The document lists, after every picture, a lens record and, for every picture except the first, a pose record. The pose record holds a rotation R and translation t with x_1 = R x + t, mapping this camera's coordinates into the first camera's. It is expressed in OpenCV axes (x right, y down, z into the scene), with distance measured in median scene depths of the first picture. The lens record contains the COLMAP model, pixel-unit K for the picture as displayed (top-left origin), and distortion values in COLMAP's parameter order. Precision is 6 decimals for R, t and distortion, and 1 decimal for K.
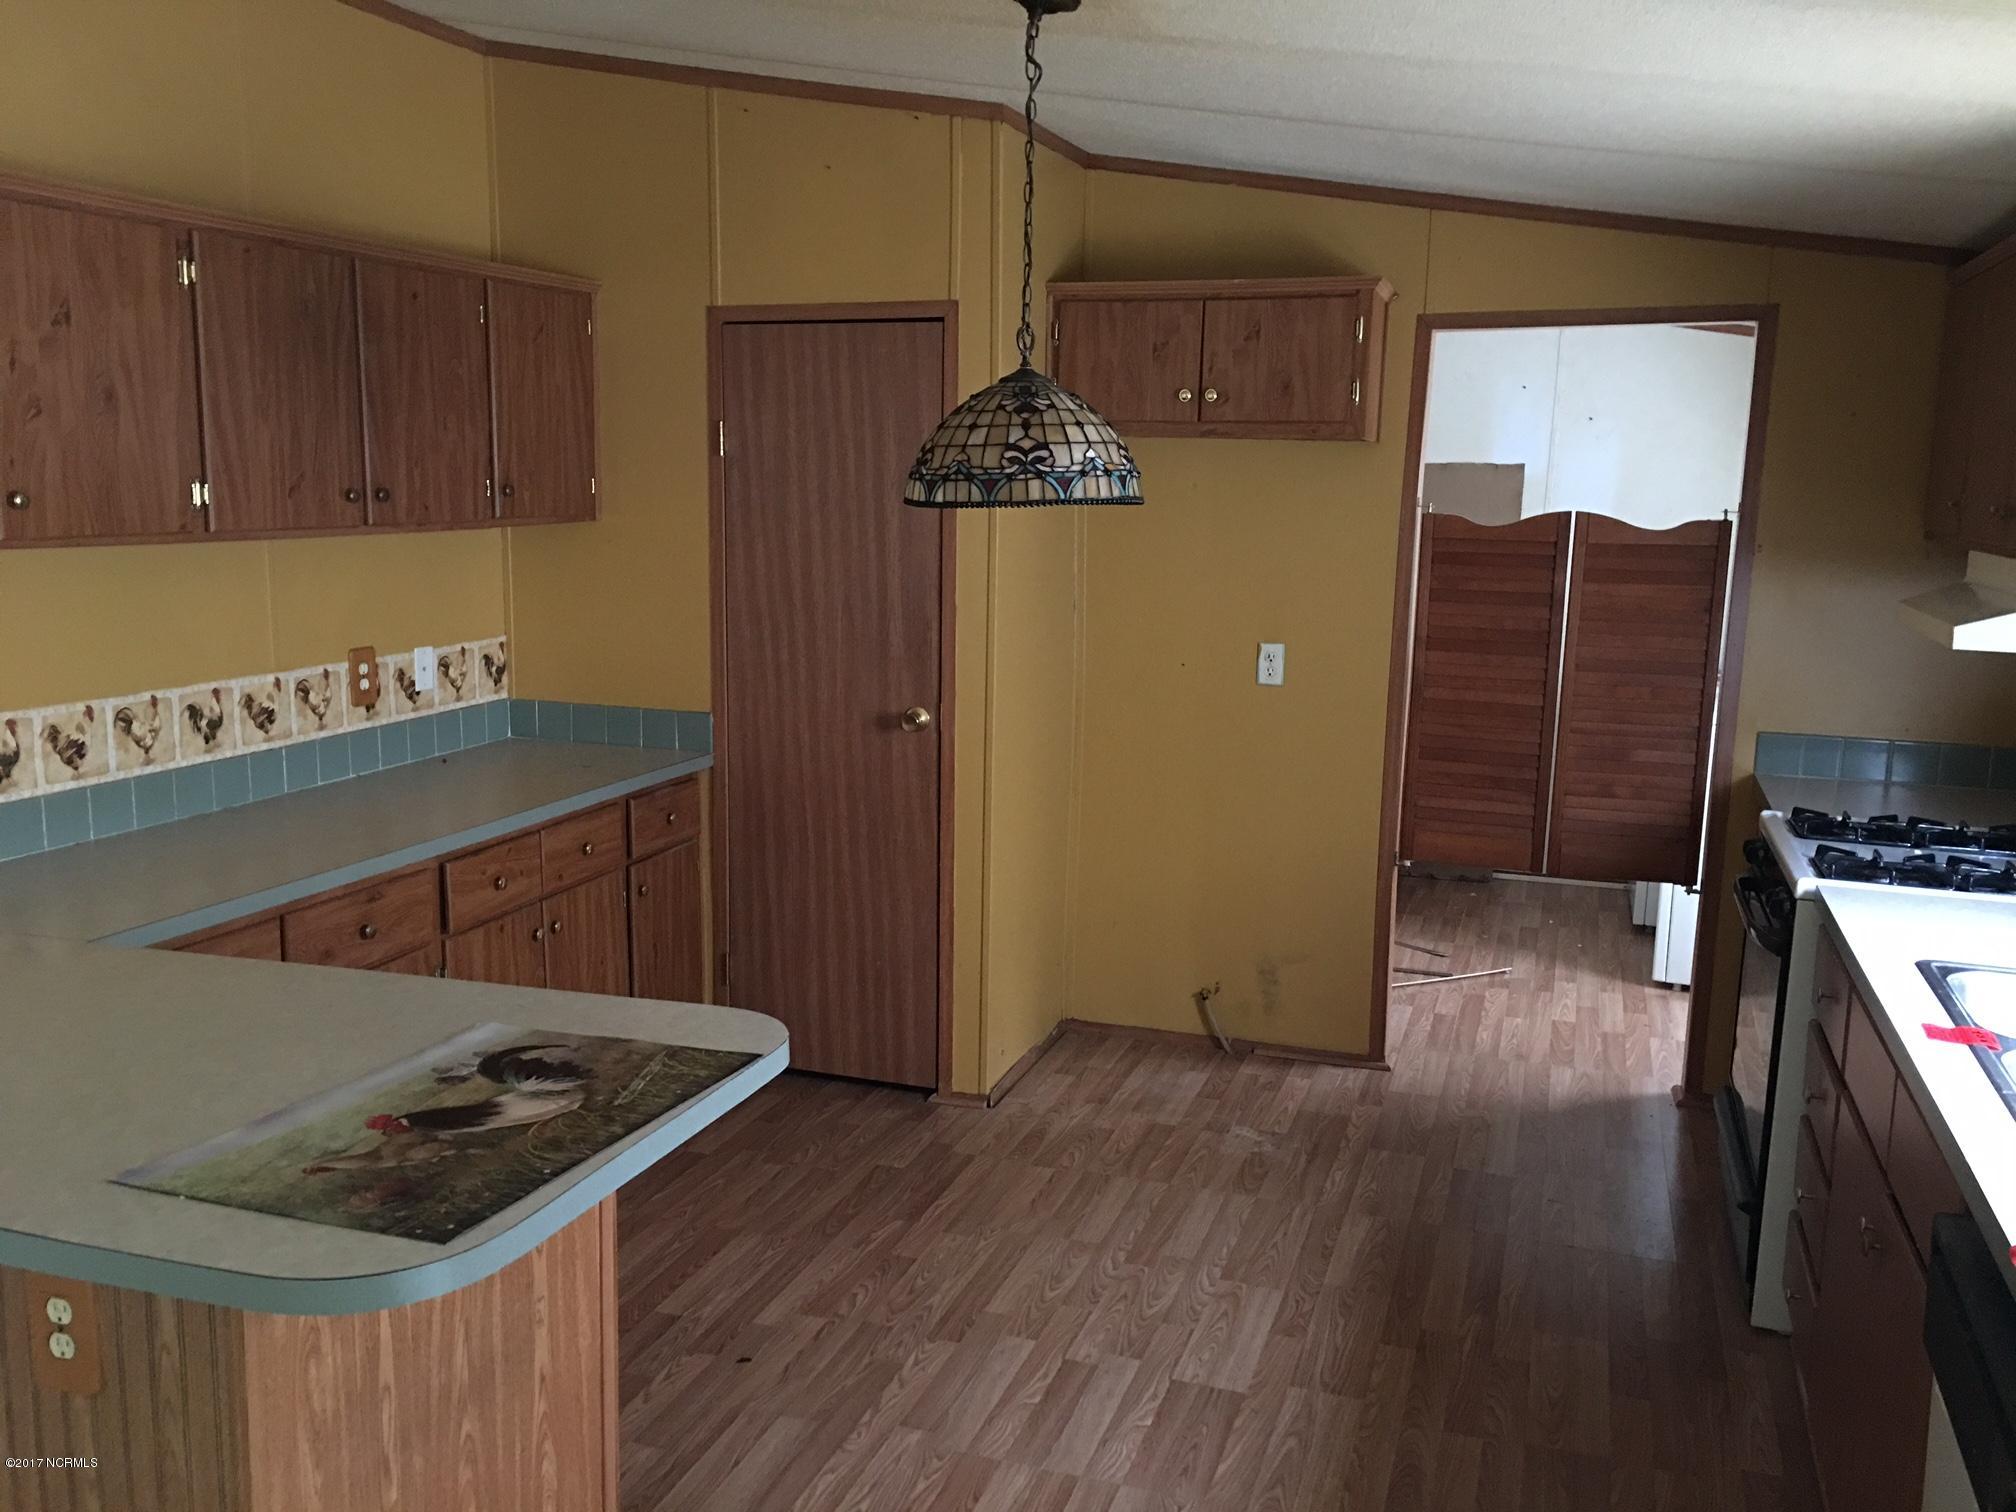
lens RADIAL K [[1698.5, 0, 1006.1], [0, 1698.5, 760.5], [0, 0, 1]] dist [0.010968, -0.073889]
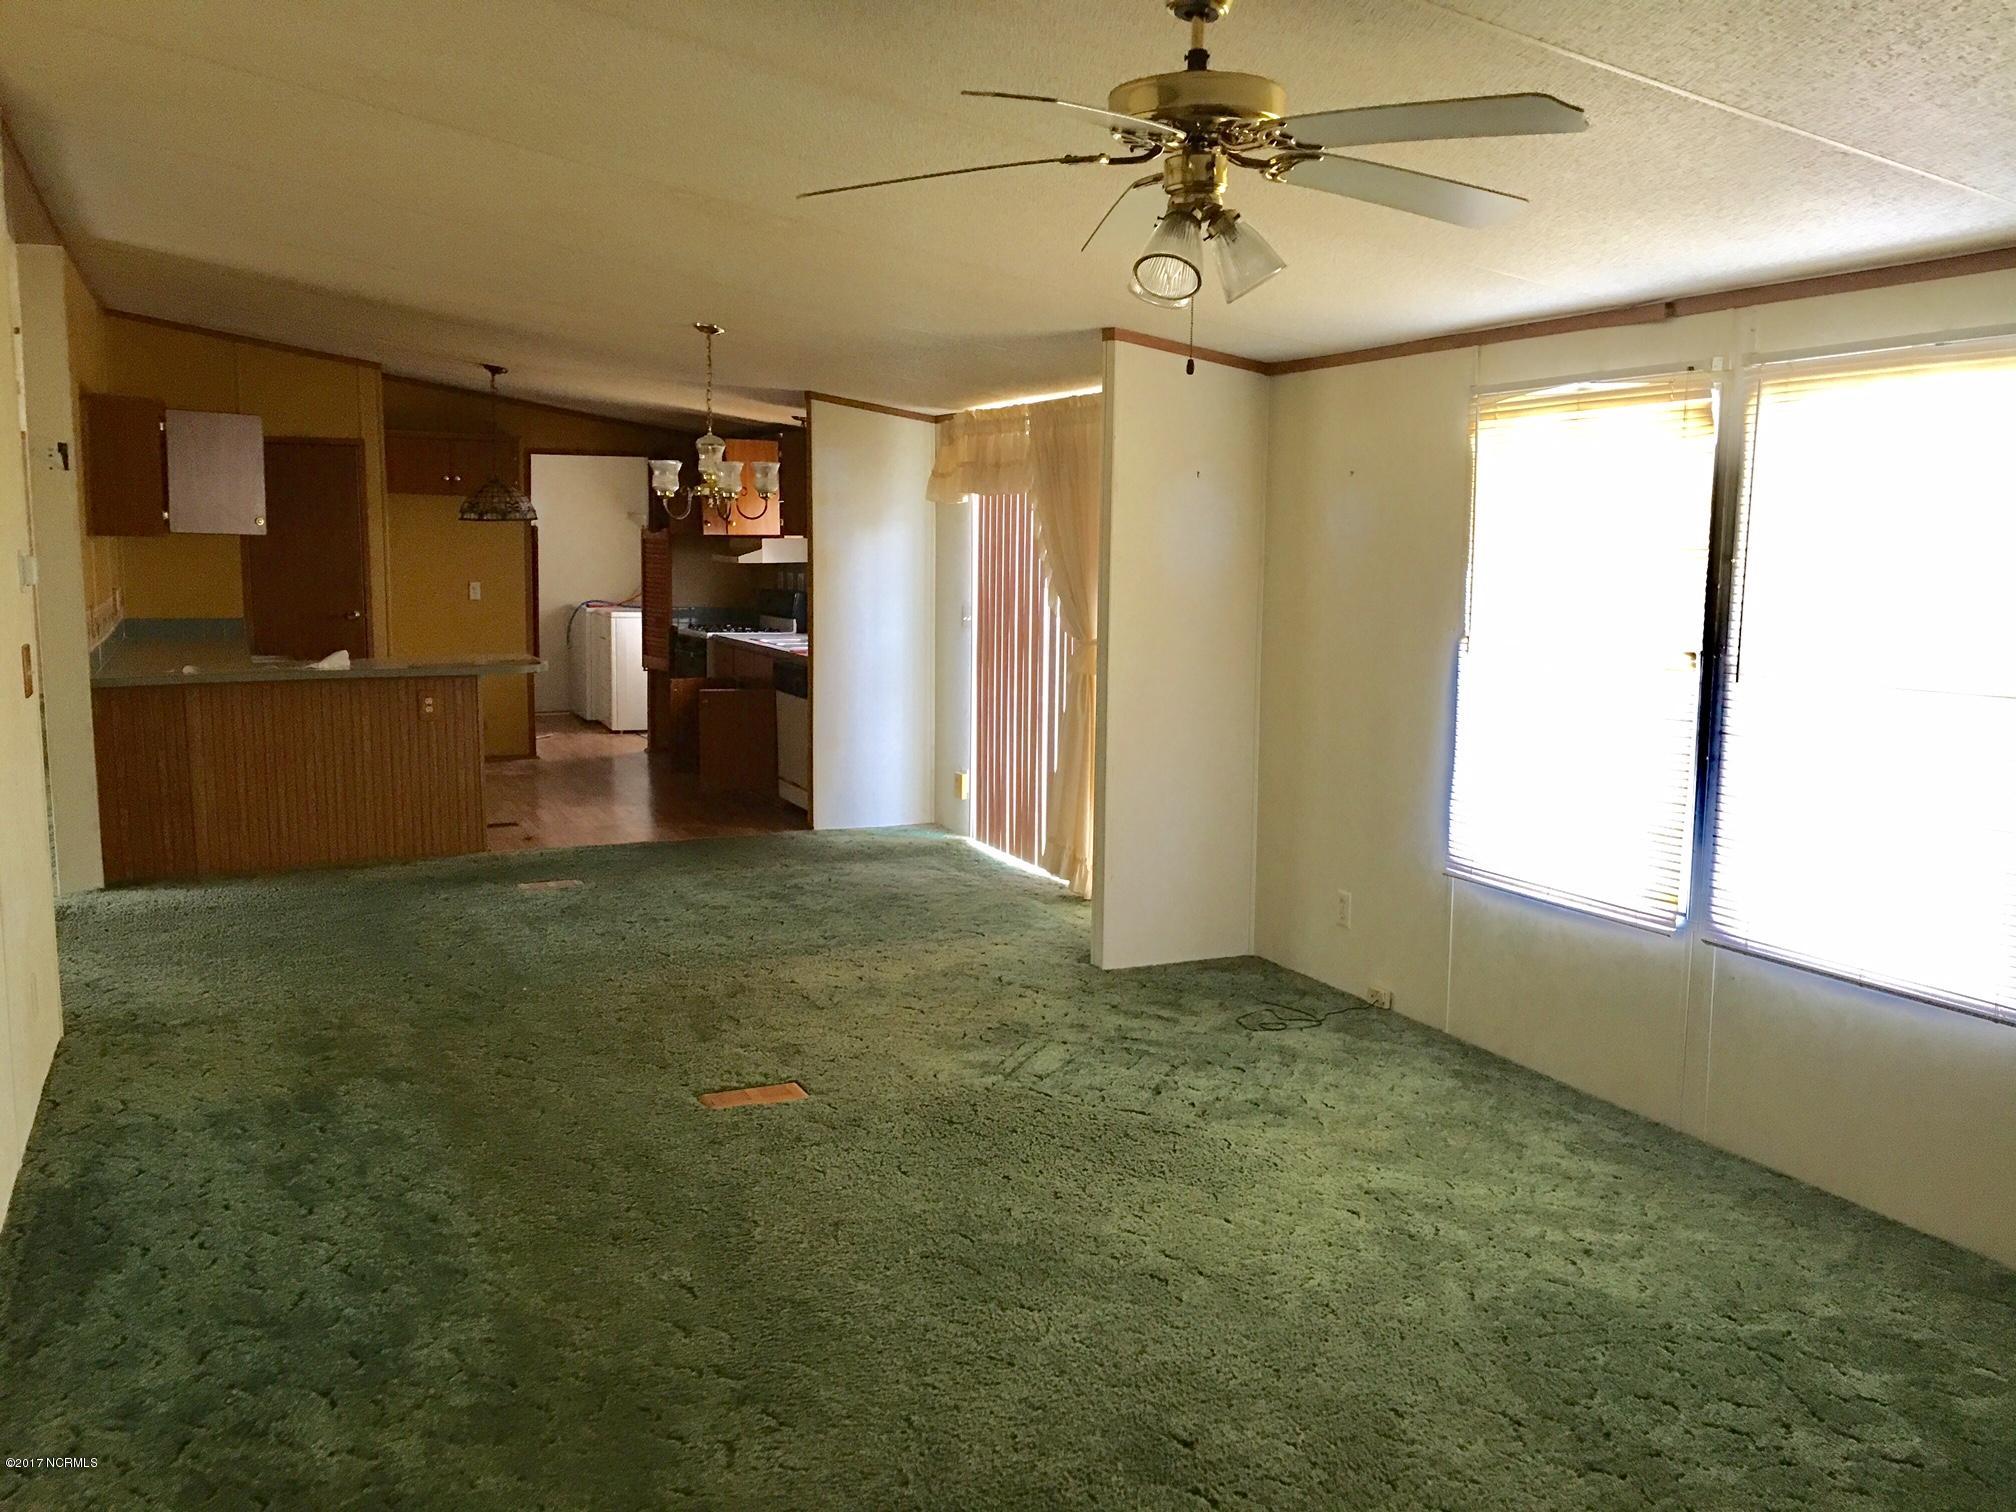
lens RADIAL K [[1698.5, 0, 1008.0], [0, 1698.5, 757.8], [0, 0, 1]] dist [0.010968, -0.073889]
pose [[0.716729, -0.092758, 0.691155, -0.964155], [0.114954, 0.993271, 0.014097, 0.224316], [-0.687812, 0.069347, 0.722569, -1.192496]]
